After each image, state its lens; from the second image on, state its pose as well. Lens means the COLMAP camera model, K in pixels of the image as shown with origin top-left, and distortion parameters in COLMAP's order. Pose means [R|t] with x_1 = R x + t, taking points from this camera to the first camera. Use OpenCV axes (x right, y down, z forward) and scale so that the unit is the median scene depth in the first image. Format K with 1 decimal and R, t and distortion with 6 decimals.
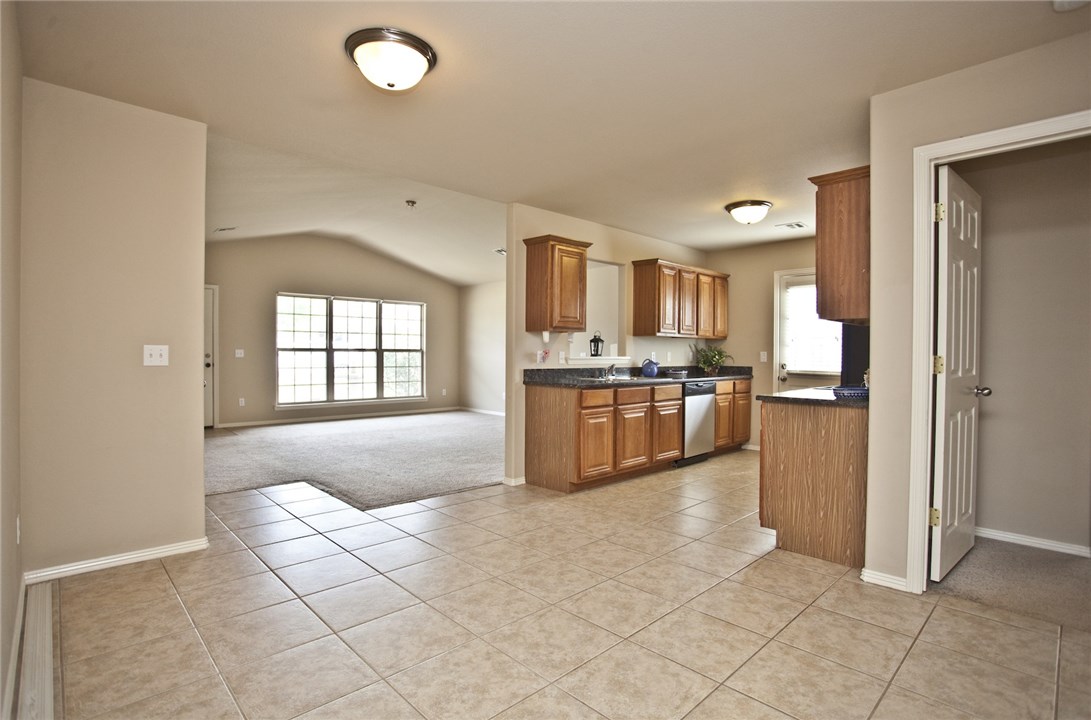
lens RADIAL K [[549.4, 0, 545.5], [0, 549.4, 360.0], [0, 0, 1]] dist [-0.084811, 0.048404]
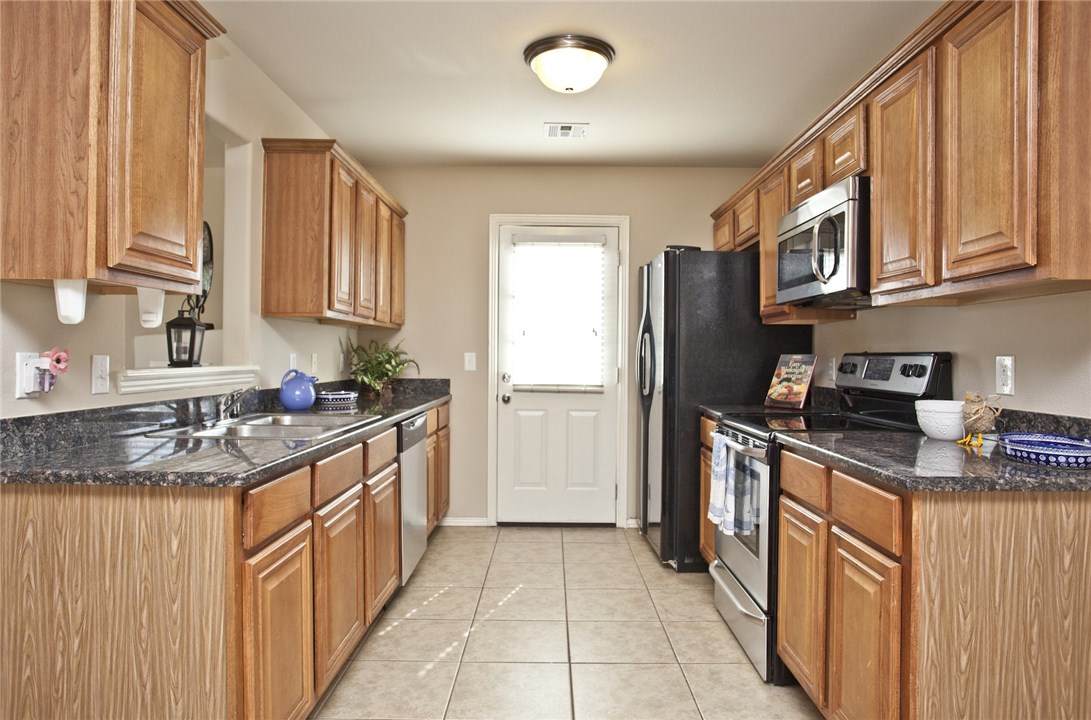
lens RADIAL K [[676.4, 0, 545.5], [0, 676.4, 360.0], [0, 0, 1]] dist [-0.022422, 0.000213]
pose [[0.700140, -0.006163, 0.713979, -0.059488], [0.006423, 0.999977, 0.002334, -0.009928], [-0.713977, 0.002952, 0.700163, 0.494551]]
